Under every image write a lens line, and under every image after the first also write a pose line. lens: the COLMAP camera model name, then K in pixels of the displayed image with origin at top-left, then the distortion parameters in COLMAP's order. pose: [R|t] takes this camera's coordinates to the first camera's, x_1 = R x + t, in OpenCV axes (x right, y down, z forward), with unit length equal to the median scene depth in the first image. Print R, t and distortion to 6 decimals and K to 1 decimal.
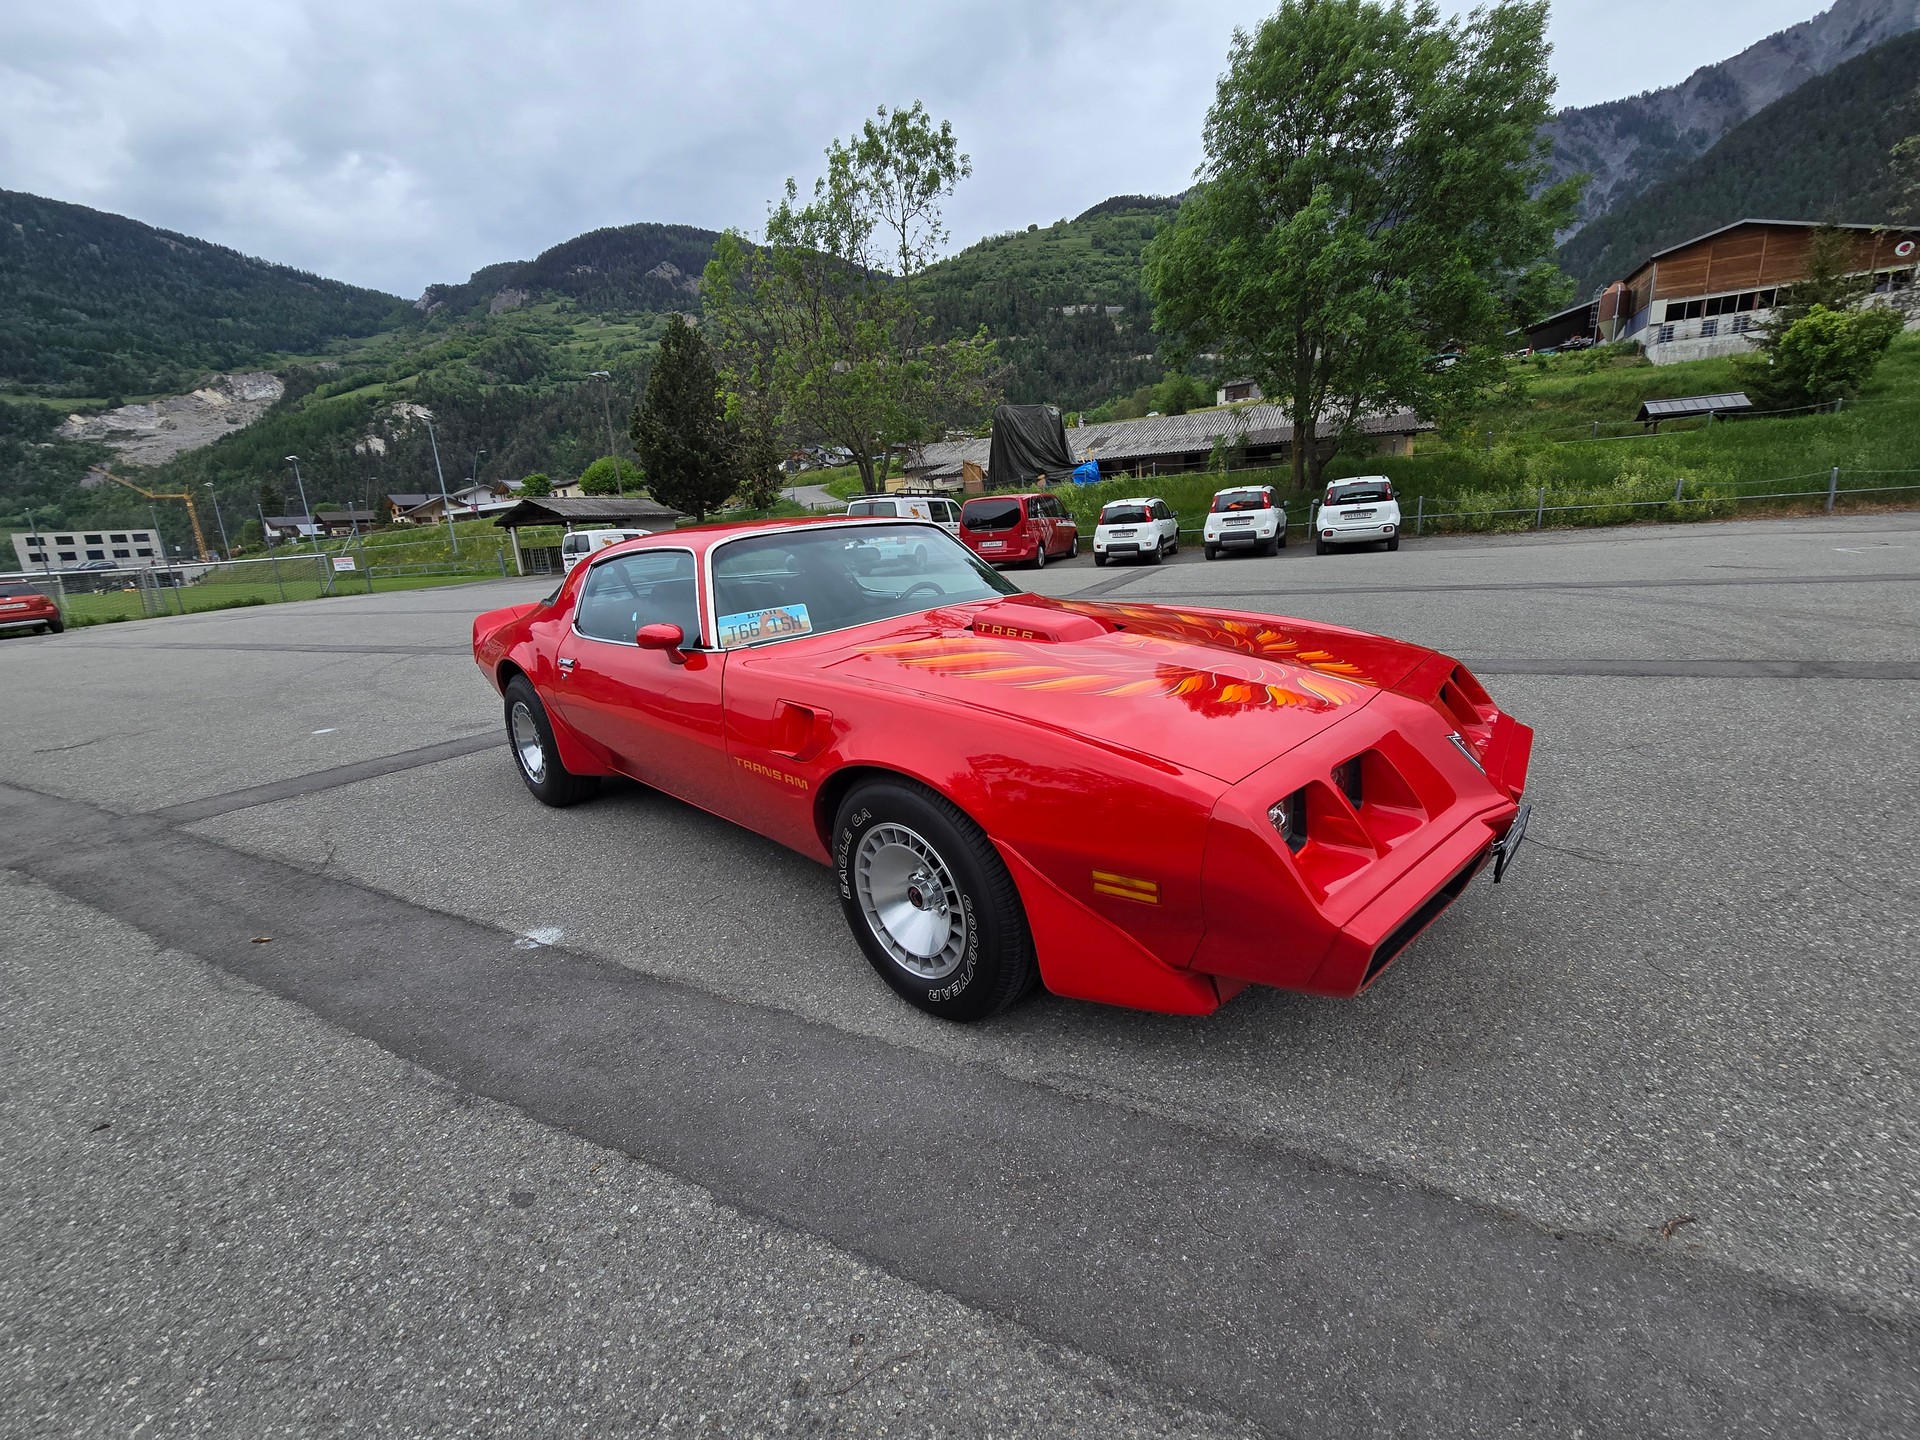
lens RADIAL K [[783.4, 0, 963.0], [0, 783.4, 718.1], [0, 0, 1]] dist [-0.005690, 0.000577]
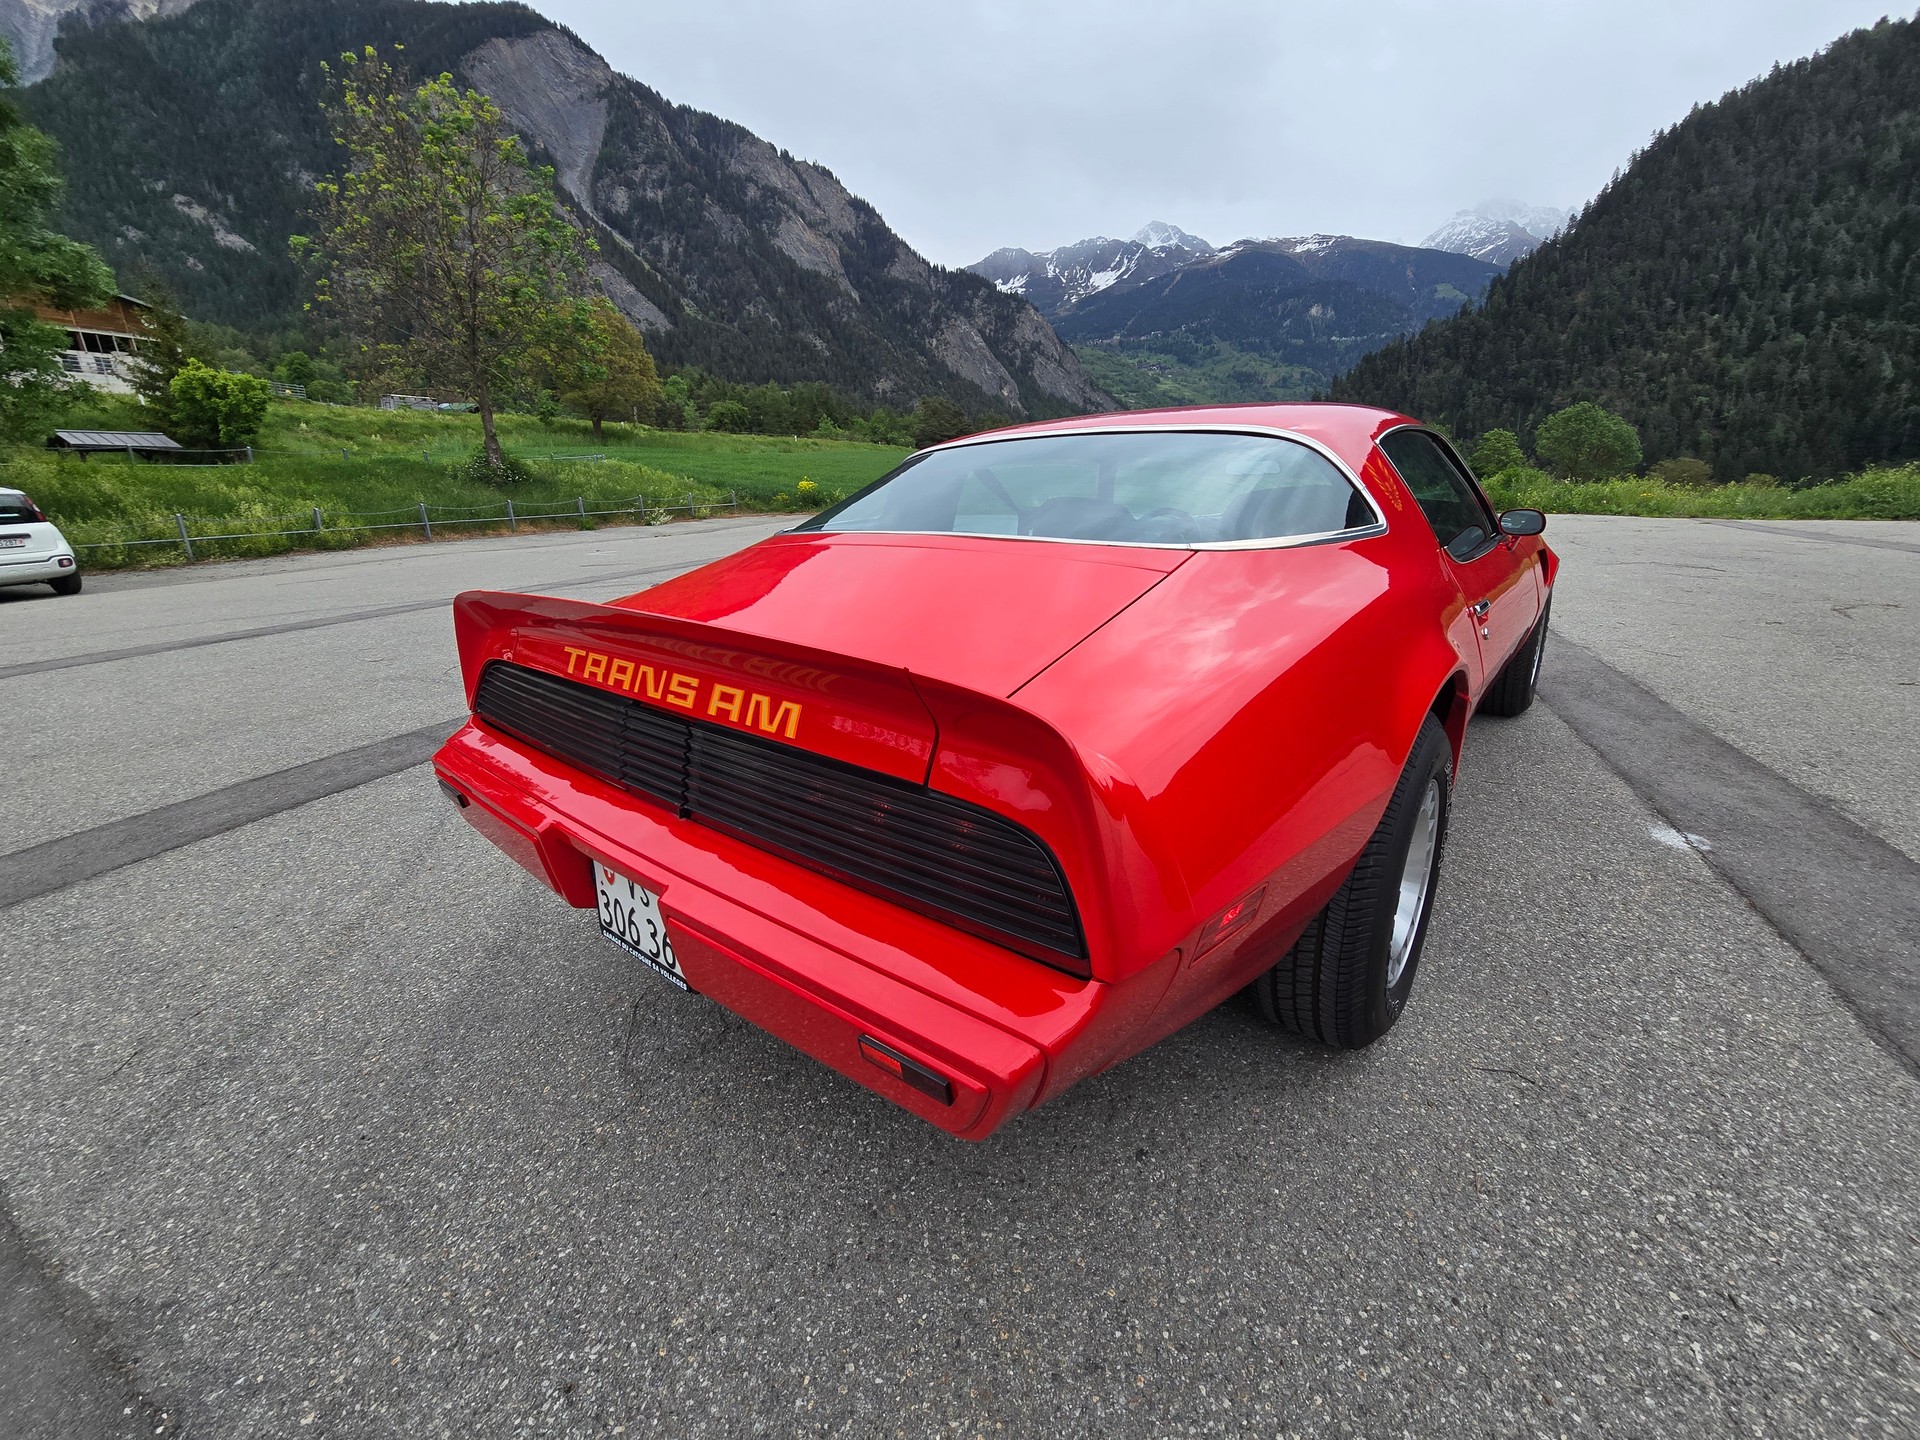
lens RADIAL K [[783.4, 0, 960.7], [0, 783.4, 716.5], [0, 0, 1]] dist [-0.005690, 0.000577]
pose [[-0.070984, -0.215578, 0.973903, -0.114832], [0.280691, 0.932594, 0.226893, -0.025583], [-0.957170, 0.289472, -0.005689, 0.151562]]
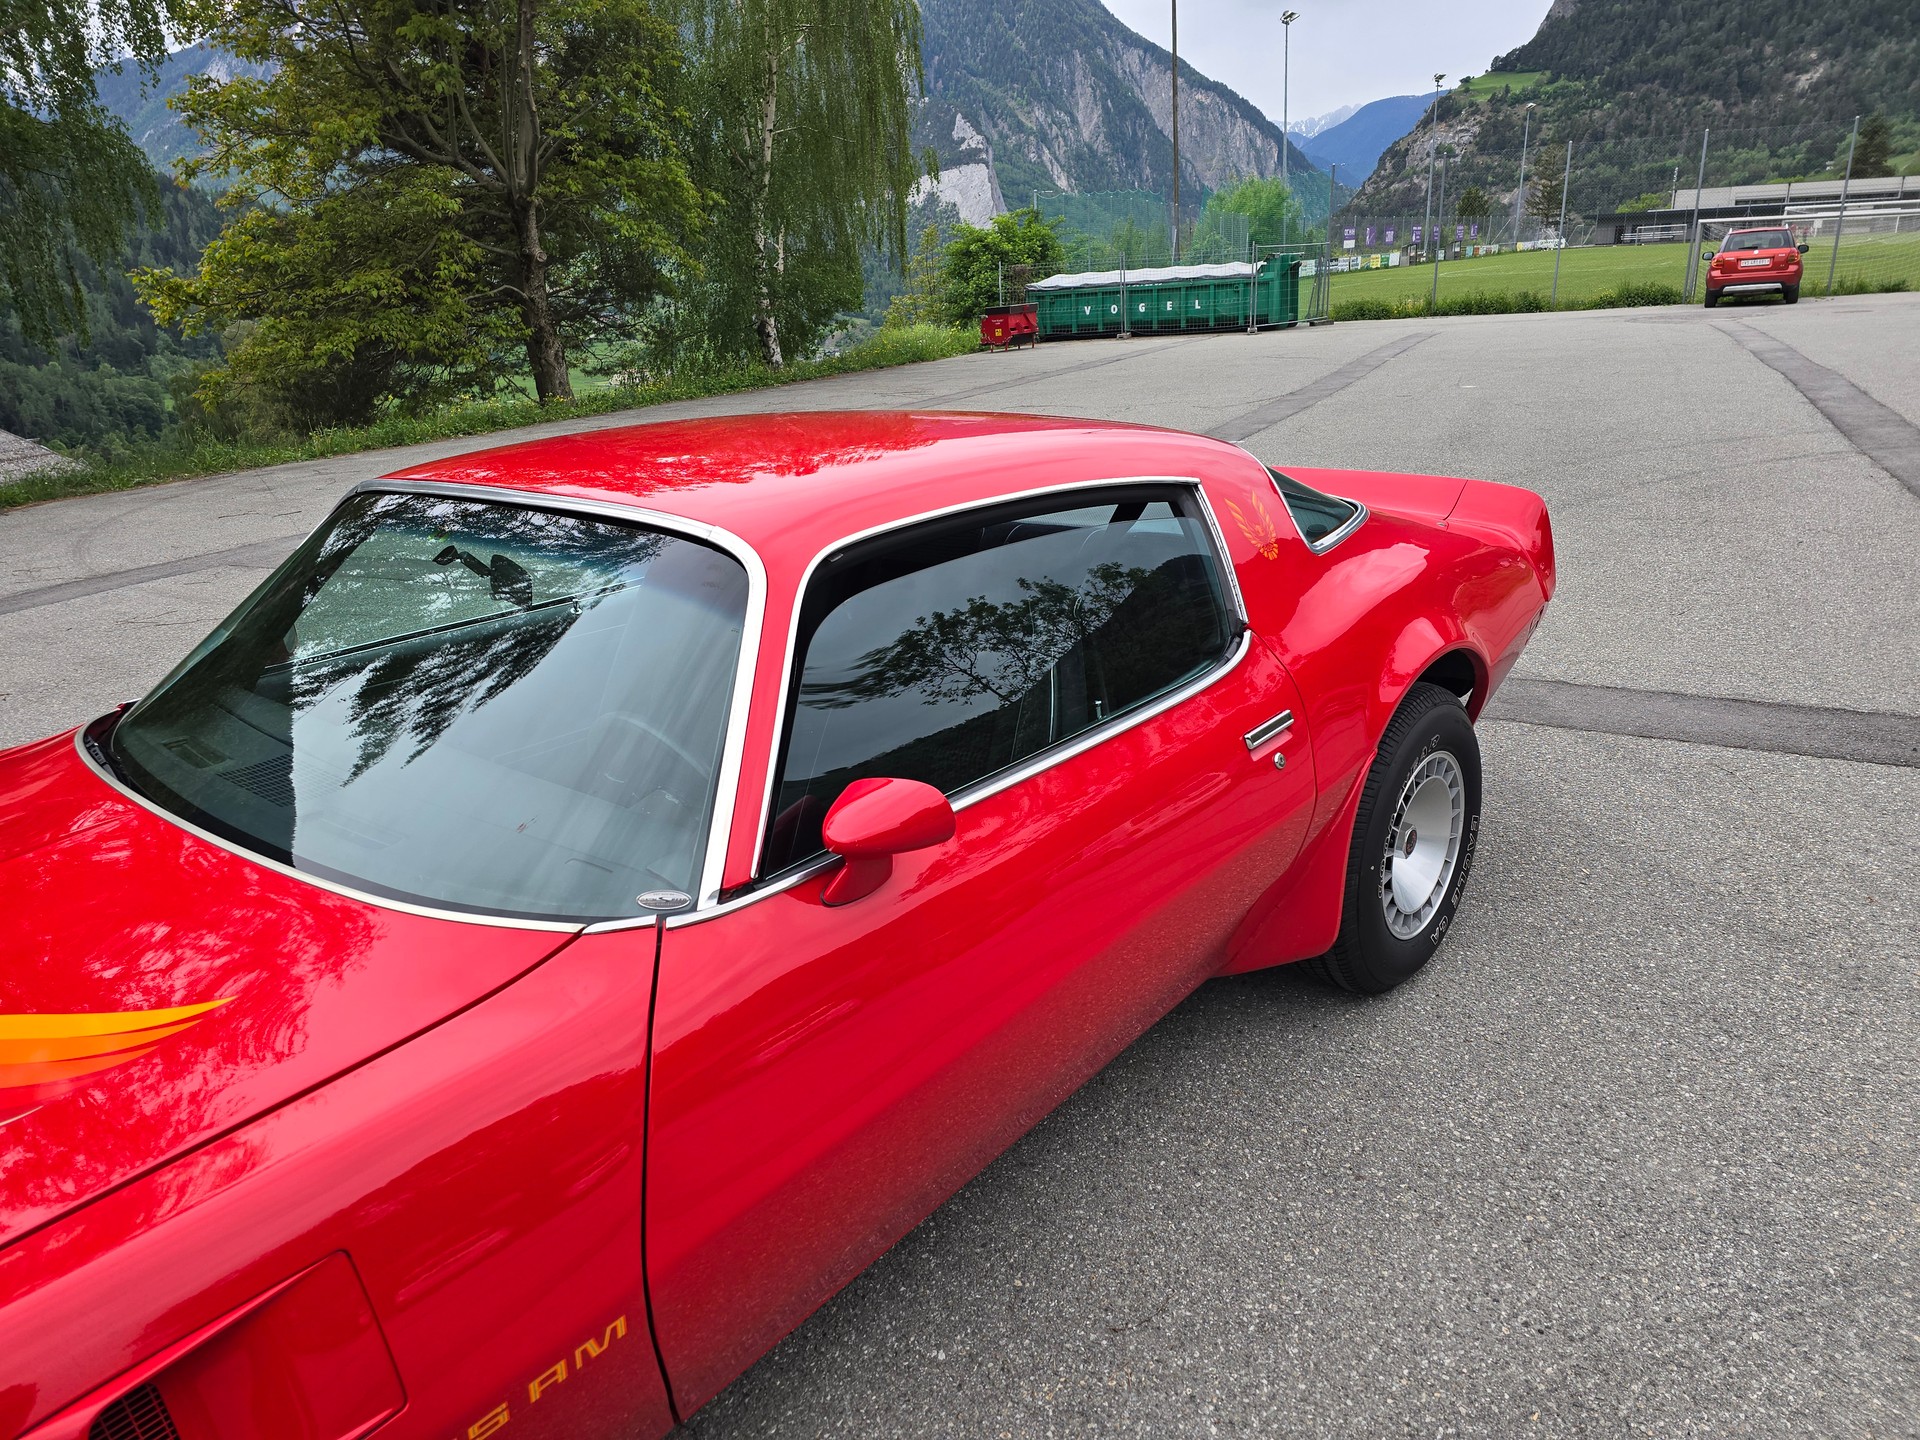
lens RADIAL K [[1278.8, 0, 966.5], [0, 1278.8, 723.8], [0, 0, 1]] dist [0.065685, -0.059732]
pose [[0.047677, 0.392018, -0.918721, 0.049280], [-0.195478, 0.905644, 0.376294, -0.045307], [0.979549, 0.161649, 0.119809, 0.123776]]
